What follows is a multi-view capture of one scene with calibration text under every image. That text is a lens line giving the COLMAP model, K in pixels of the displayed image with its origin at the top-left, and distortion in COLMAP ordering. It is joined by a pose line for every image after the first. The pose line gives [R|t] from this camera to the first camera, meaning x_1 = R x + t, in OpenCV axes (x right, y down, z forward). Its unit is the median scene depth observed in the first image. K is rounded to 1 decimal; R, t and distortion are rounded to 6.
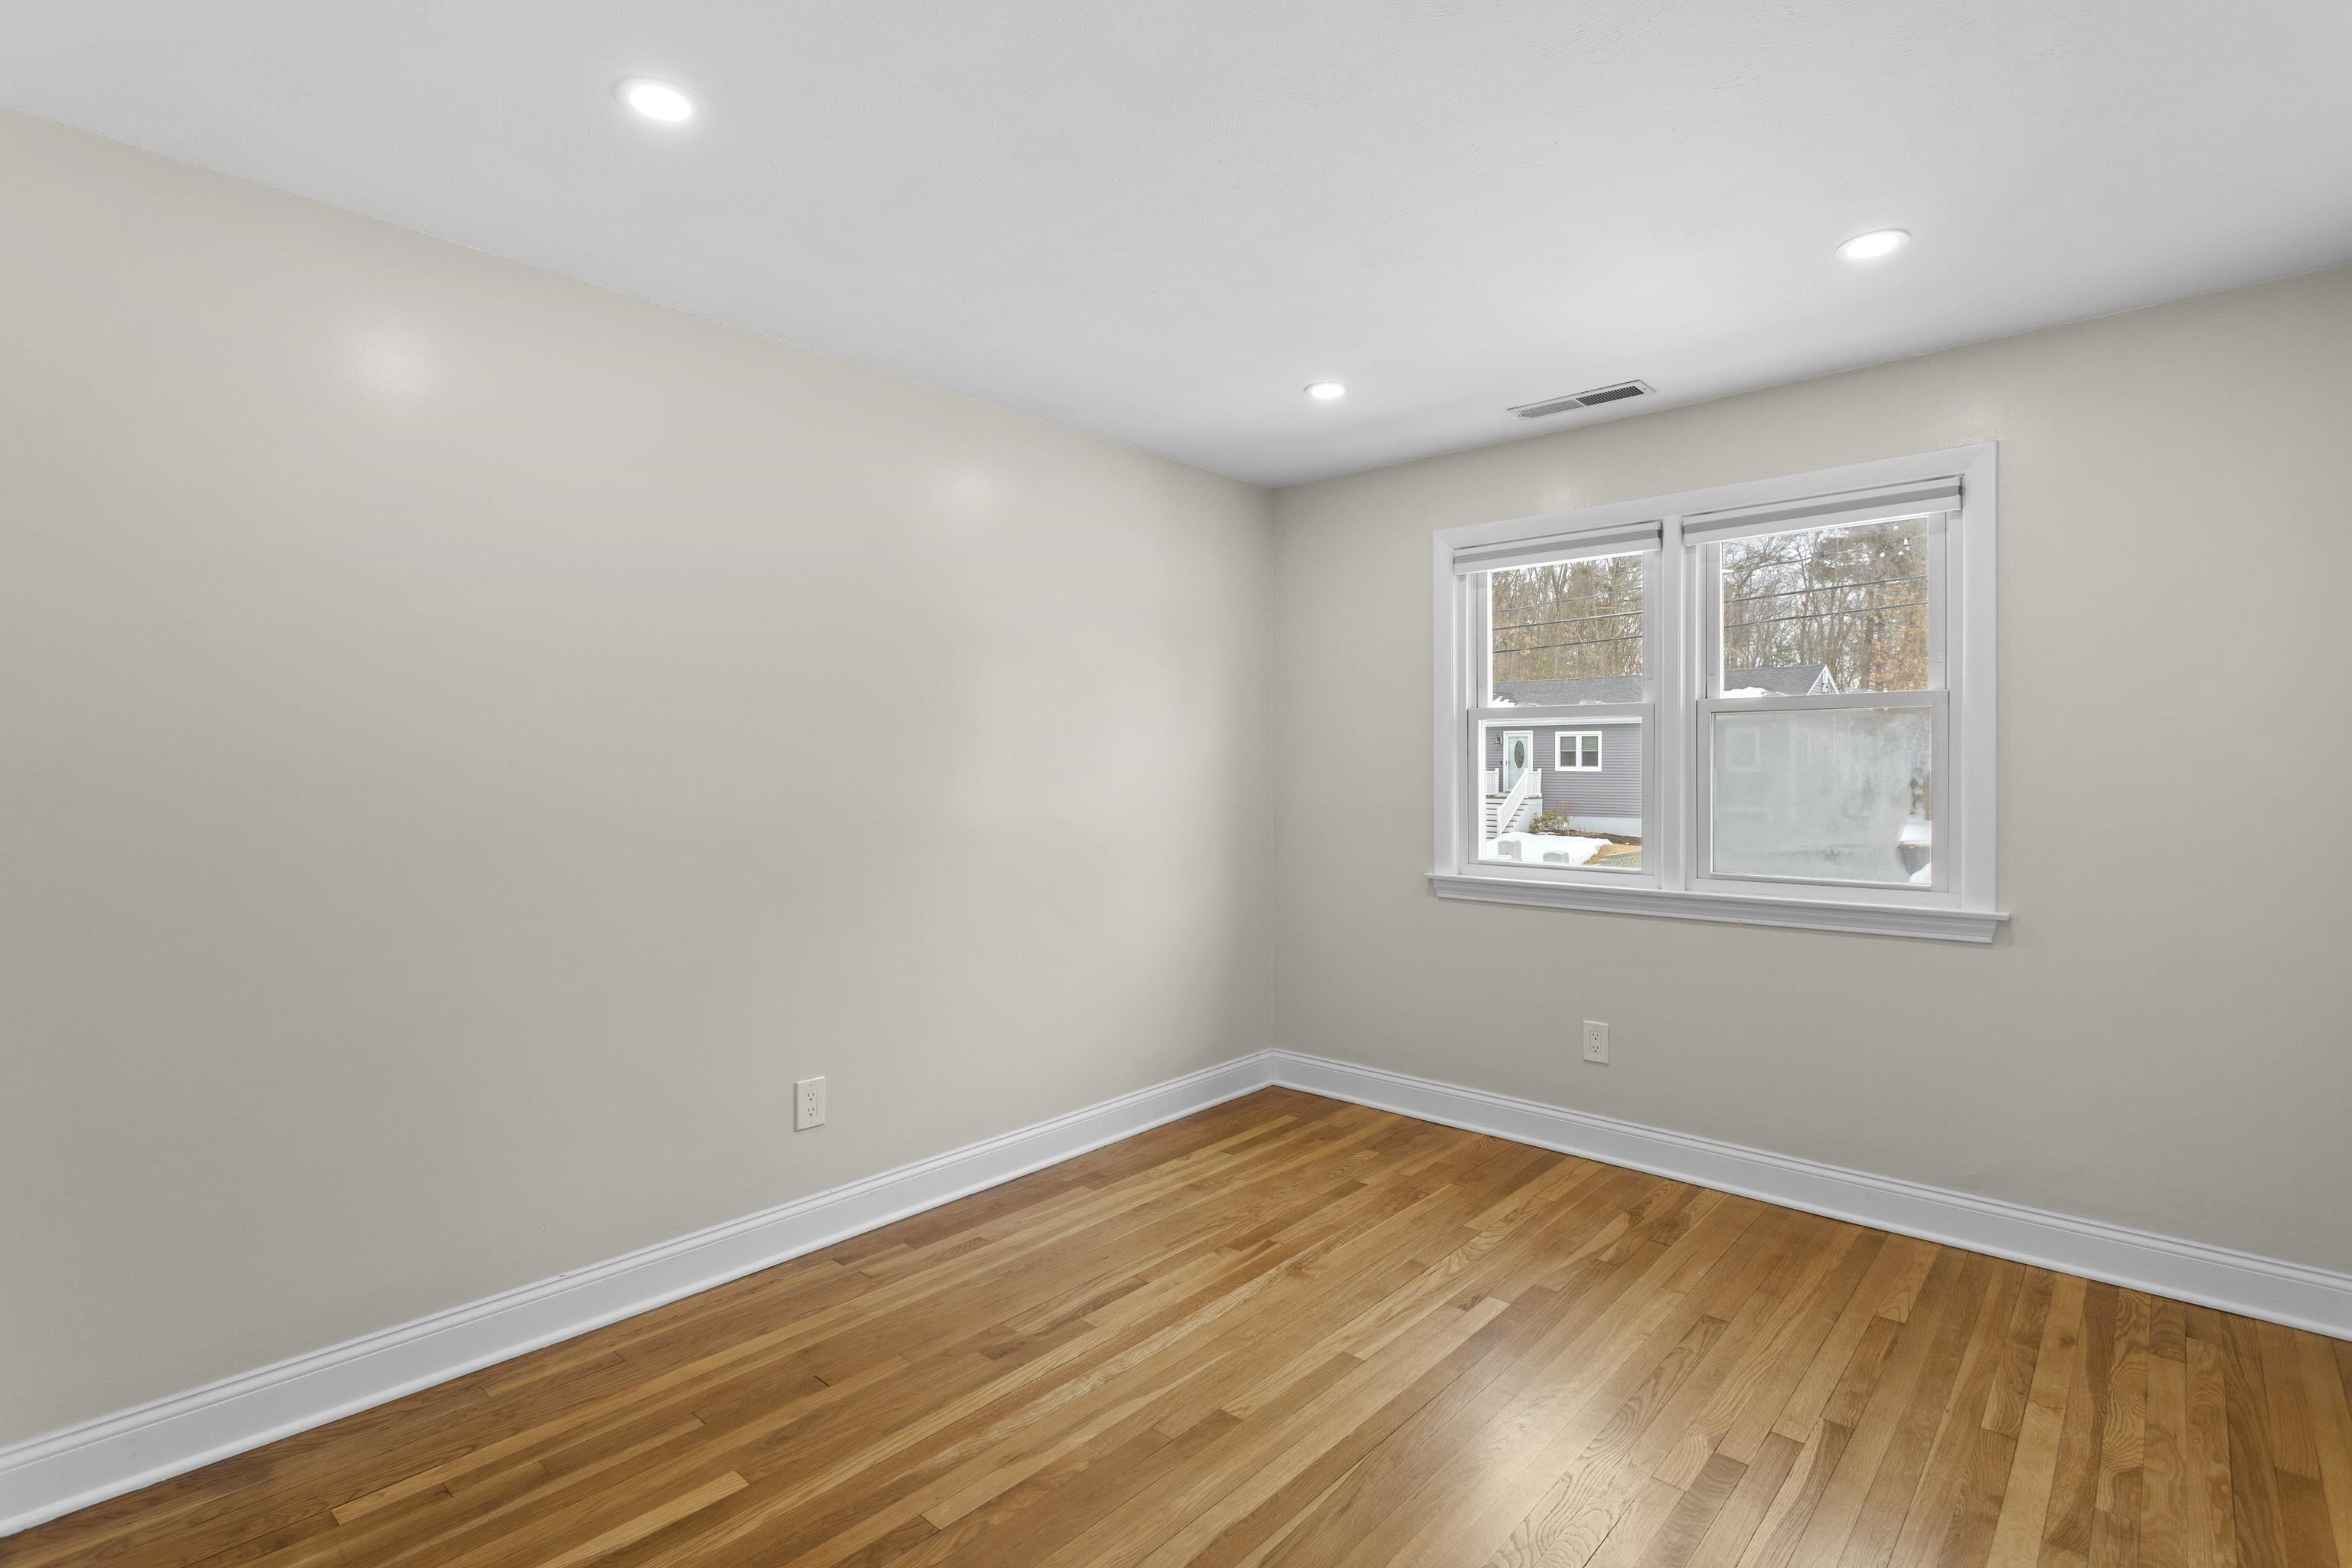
lens RADIAL K [[1116.6, 0, 1181.7], [0, 1116.6, 764.6], [0, 0, 1]] dist [-0.000104, 0.000294]
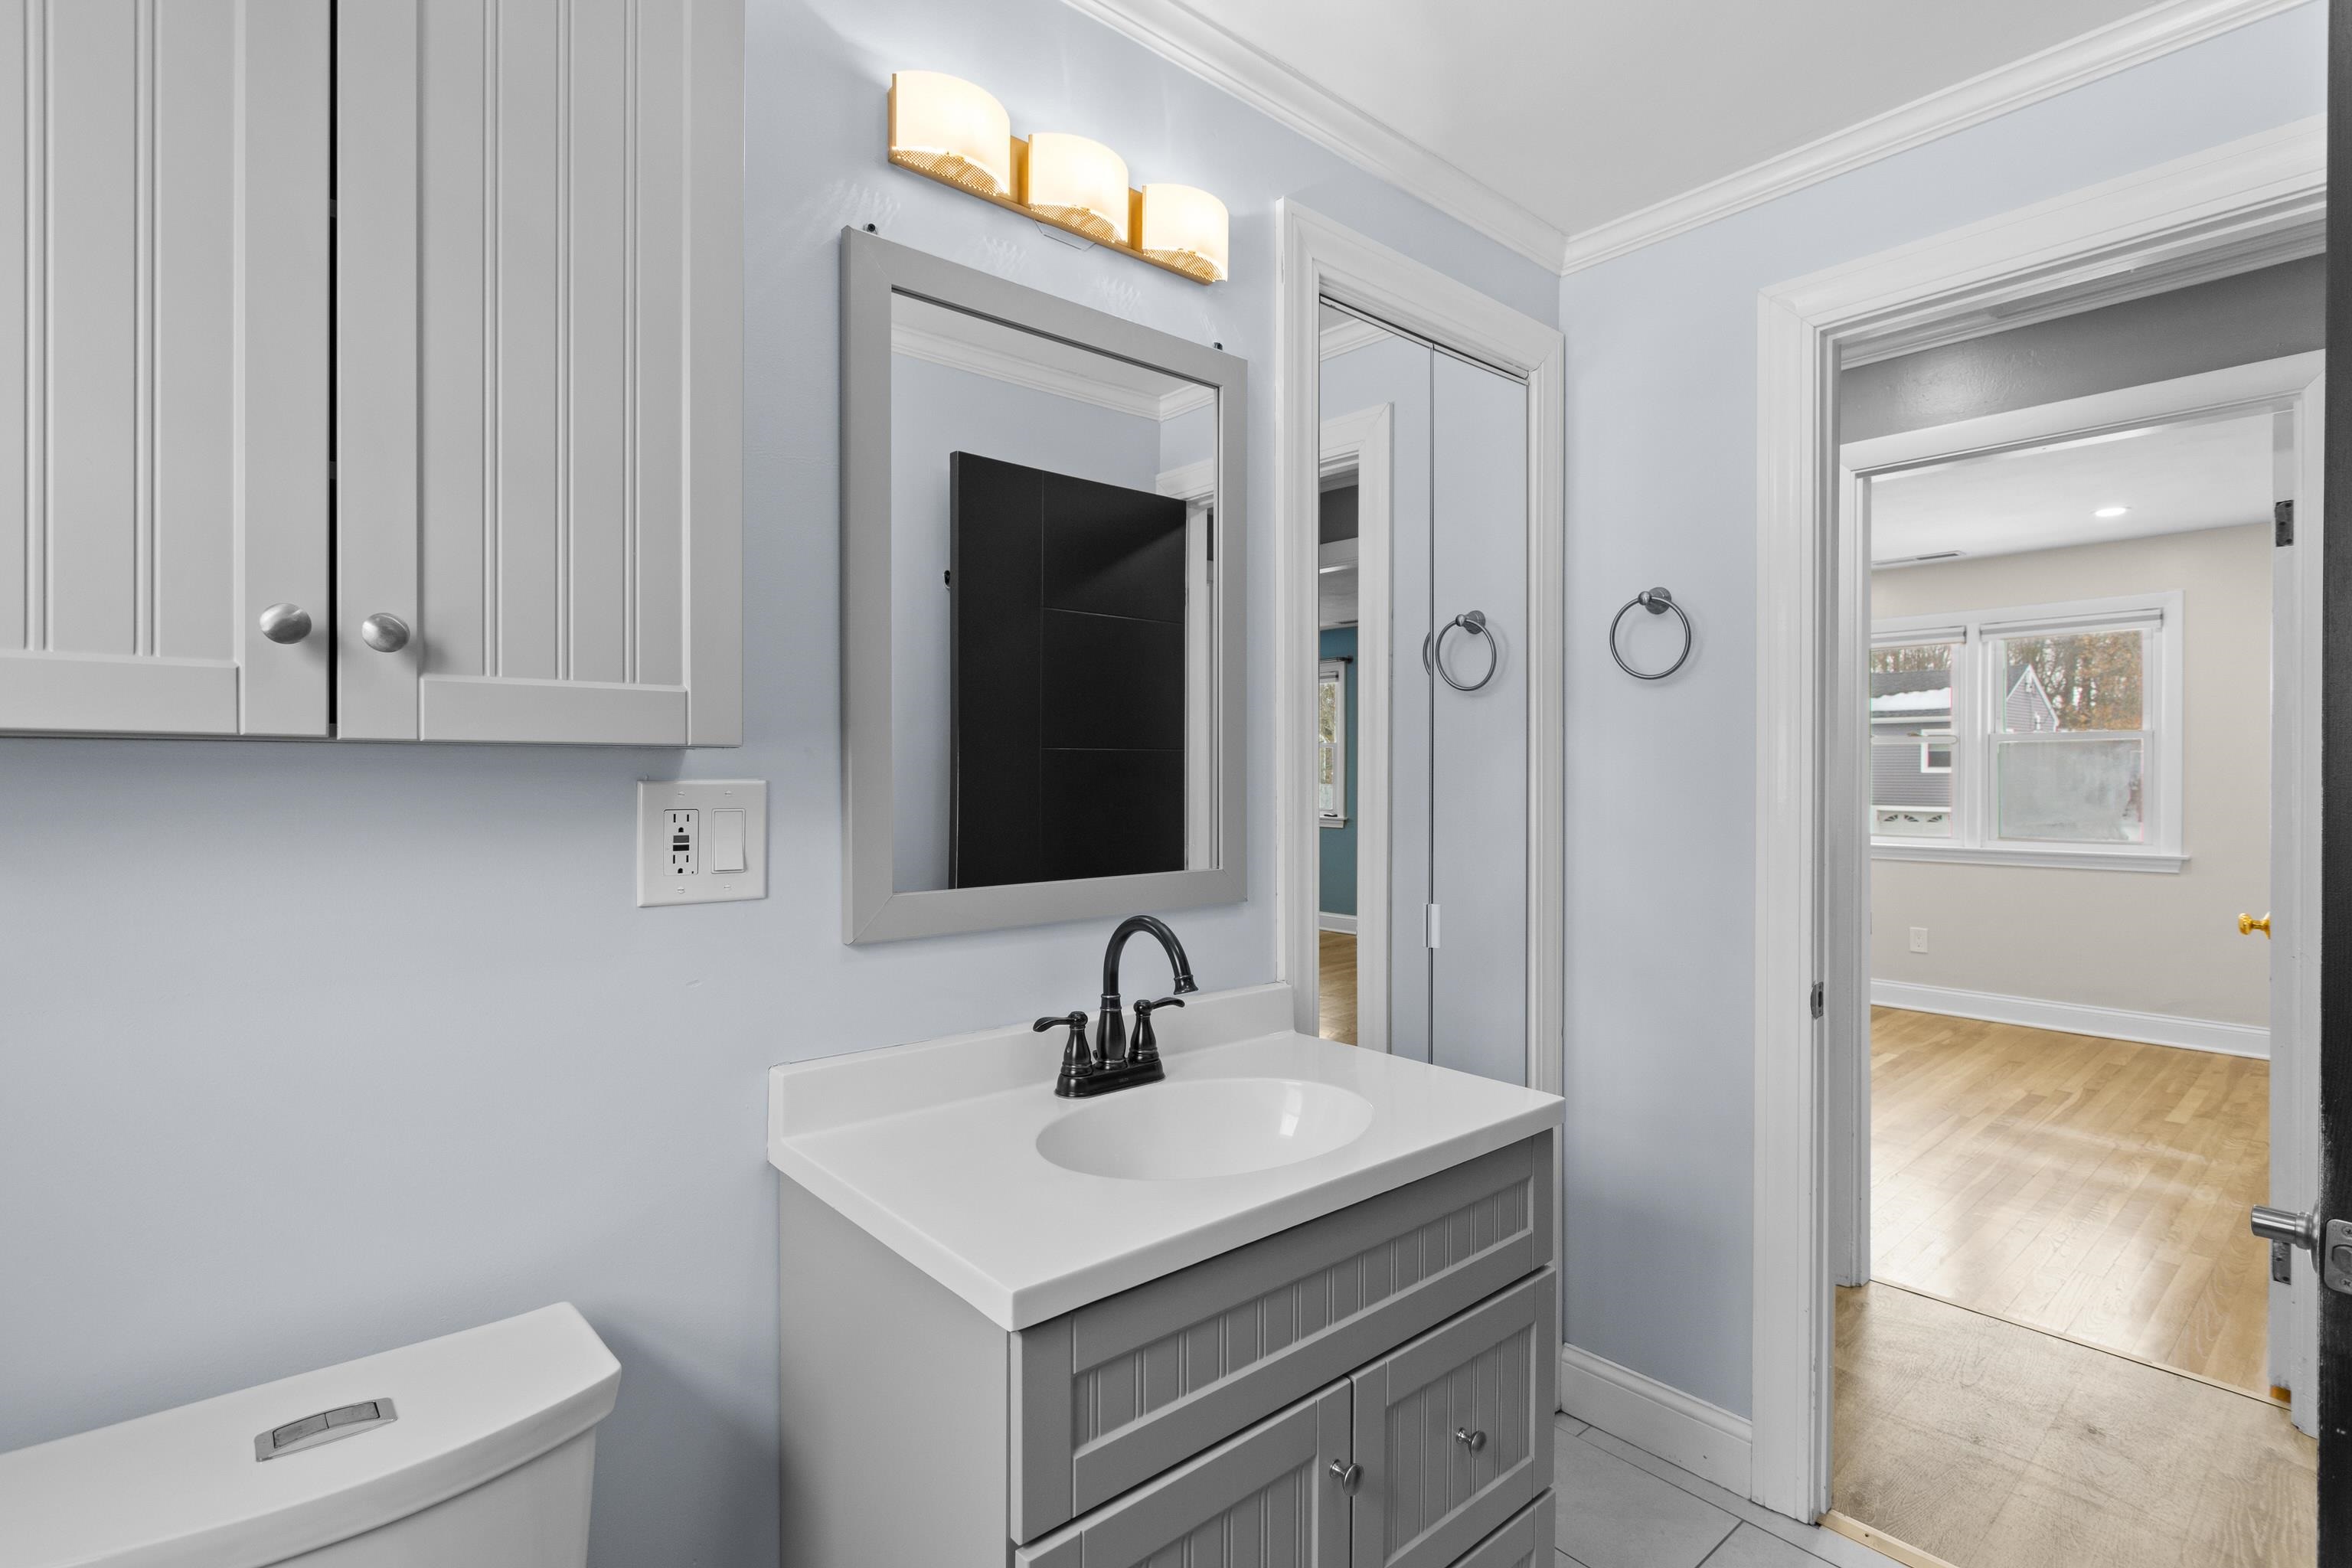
lens RADIAL K [[1110.3, 0, 1187.5], [0, 1110.3, 775.3], [0, 0, 1]] dist [0.001458, 0.001052]
pose [[0.992799, -0.000729, -0.119790, -0.611039], [0.001843, 0.999956, 0.009189, -0.014752], [0.119778, -0.009344, 0.992757, -0.918054]]
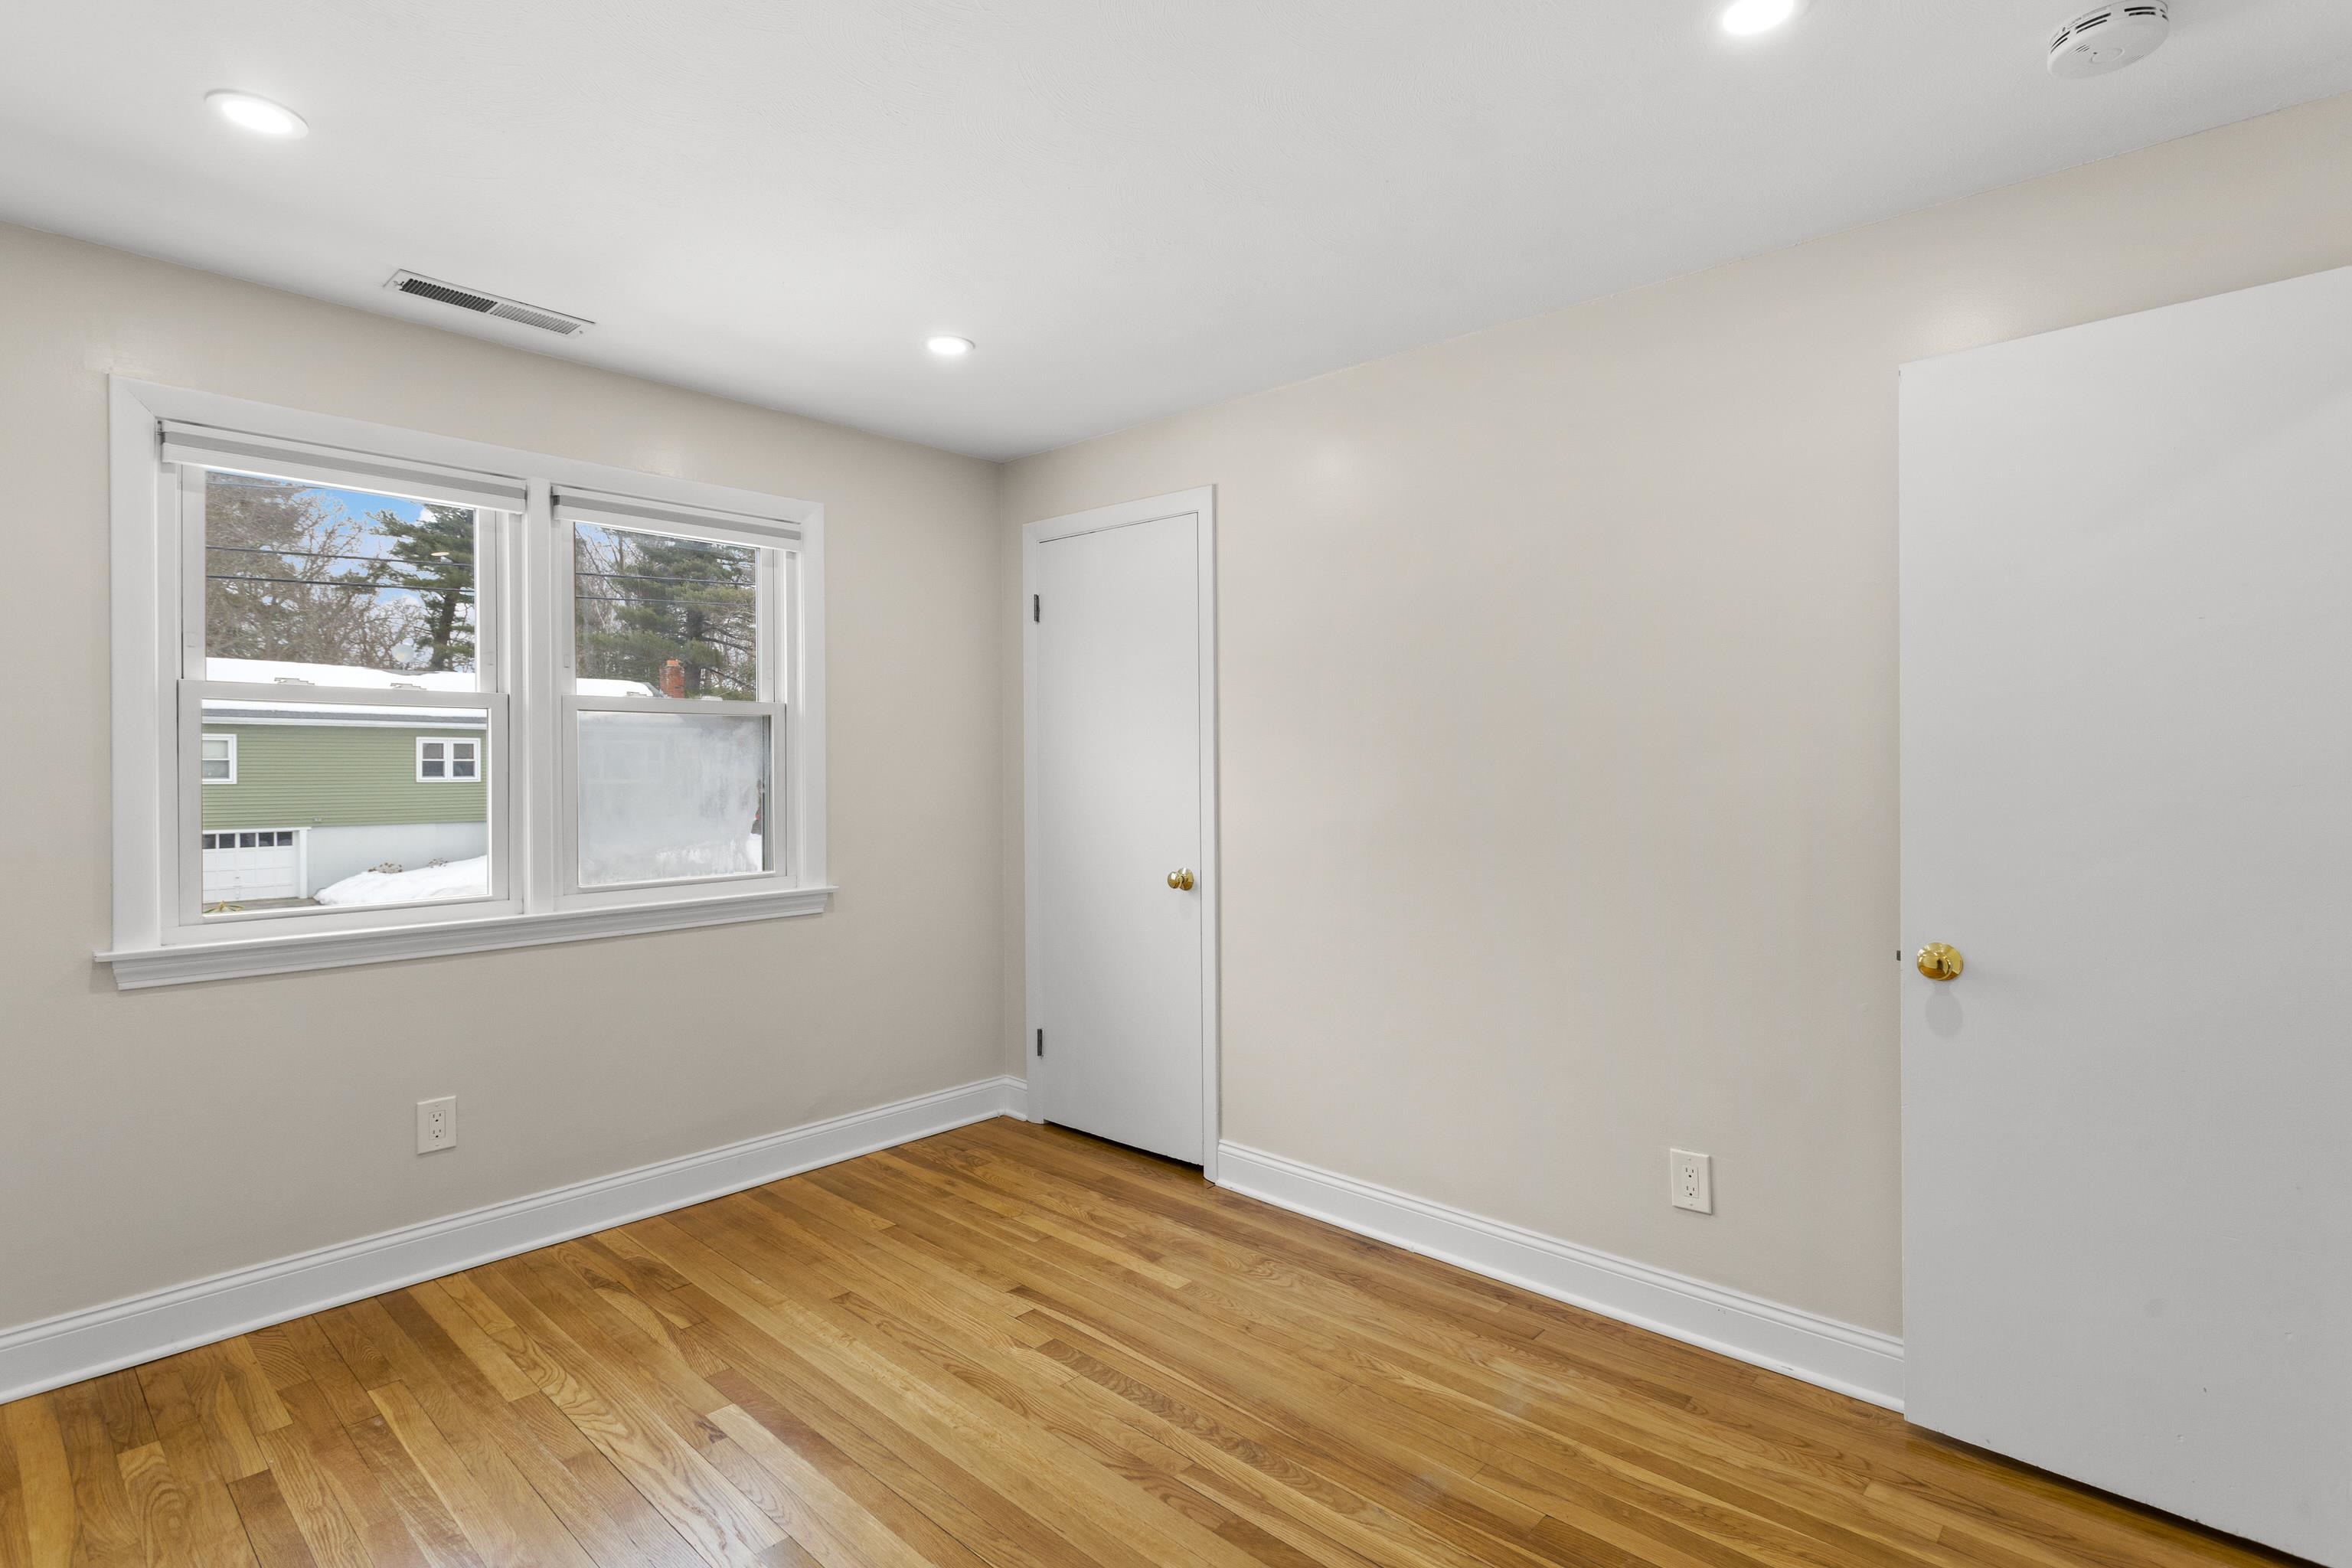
lens RADIAL K [[1110.3, 0, 1187.5], [0, 1110.3, 775.3], [0, 0, 1]] dist [0.001458, 0.001052]
pose [[0.014621, -0.008207, 0.999859, -0.472451], [0.001133, 0.999966, 0.008191, -0.000646], [-0.999892, 0.001013, 0.014629, 0.560714]]
